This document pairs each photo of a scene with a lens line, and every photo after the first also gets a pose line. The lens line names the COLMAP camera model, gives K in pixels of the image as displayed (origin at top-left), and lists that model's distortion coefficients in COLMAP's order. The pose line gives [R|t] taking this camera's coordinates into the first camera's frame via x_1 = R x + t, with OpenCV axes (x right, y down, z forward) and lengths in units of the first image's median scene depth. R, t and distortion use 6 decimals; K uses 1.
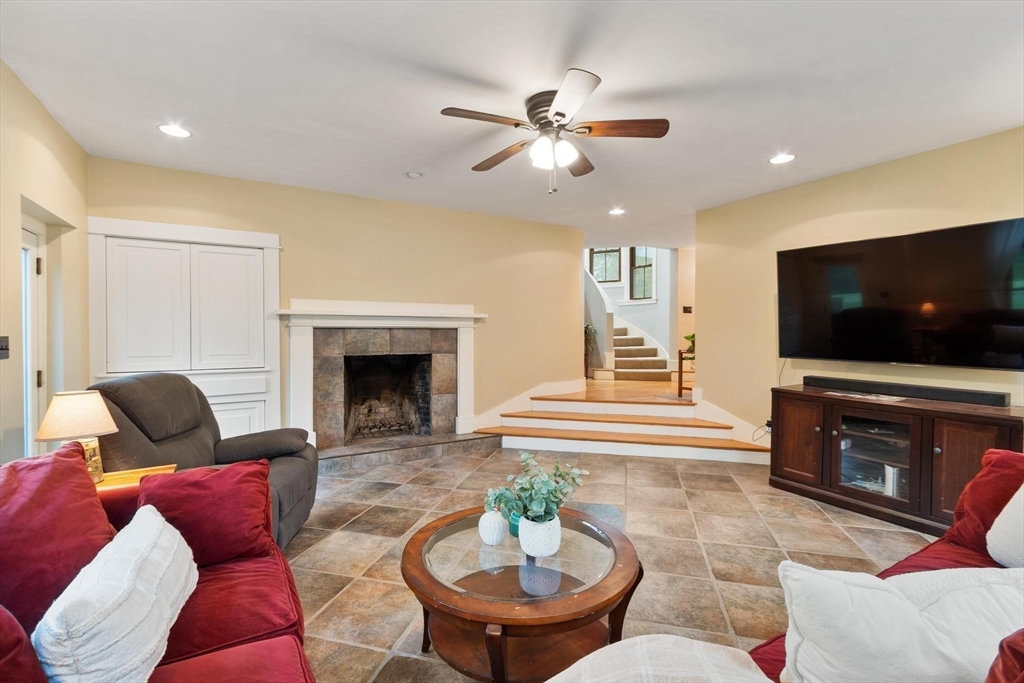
lens RADIAL K [[449.9, 0, 508.3], [0, 449.9, 337.0], [0, 0, 1]] dist [-0.002802, -0.000504]
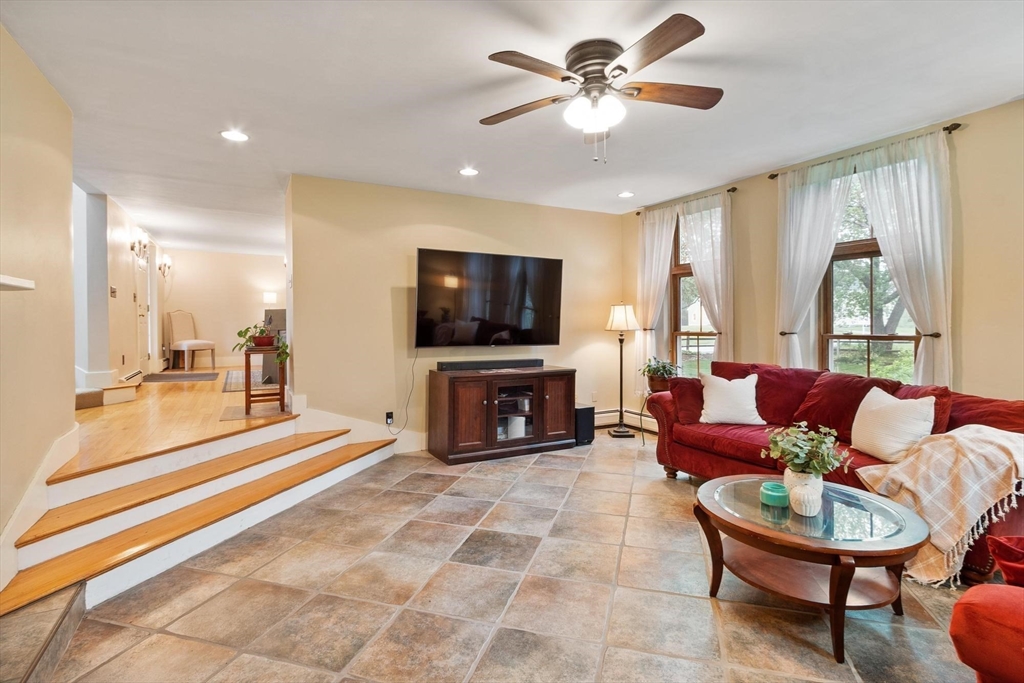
lens RADIAL K [[498.5, 0, 528.1], [0, 498.5, 322.1], [0, 0, 1]] dist [0.001373, 0.000542]
pose [[0.006589, -0.001509, 0.999977, -0.656547], [0.014916, 0.999888, 0.001411, -0.014656], [-0.999867, 0.014906, 0.006610, 0.844831]]
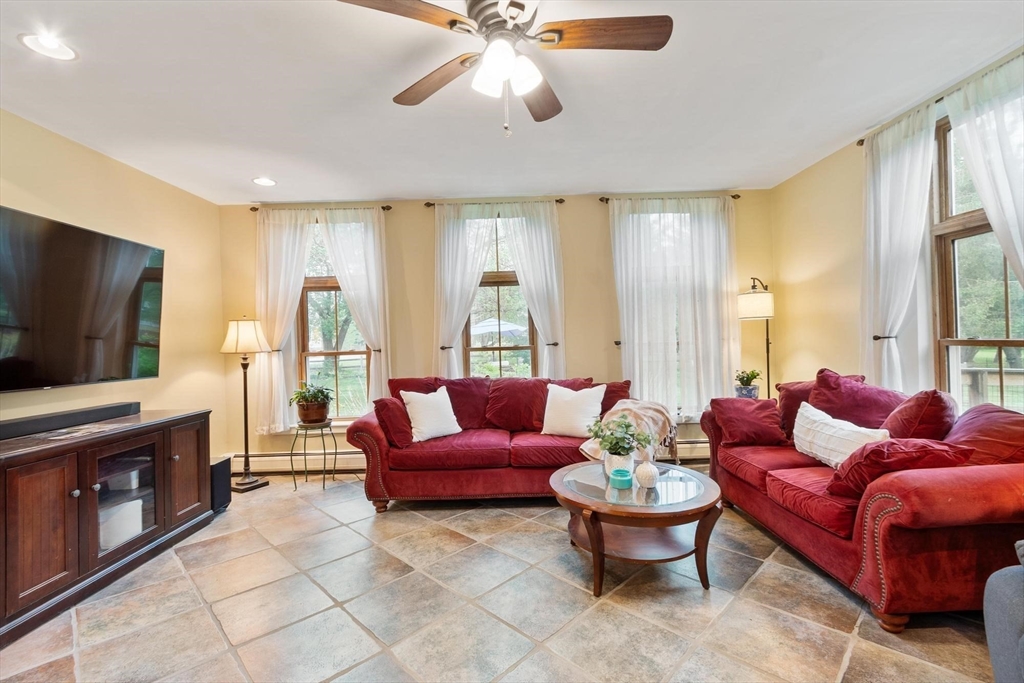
lens RADIAL K [[449.9, 0, 508.3], [0, 449.9, 337.0], [0, 0, 1]] dist [-0.002802, -0.000504]
pose [[-0.864421, 0.024235, 0.502185, -0.184242], [0.030938, 0.999509, 0.005019, -0.005988], [-0.501816, 0.019875, -0.864746, 1.208189]]
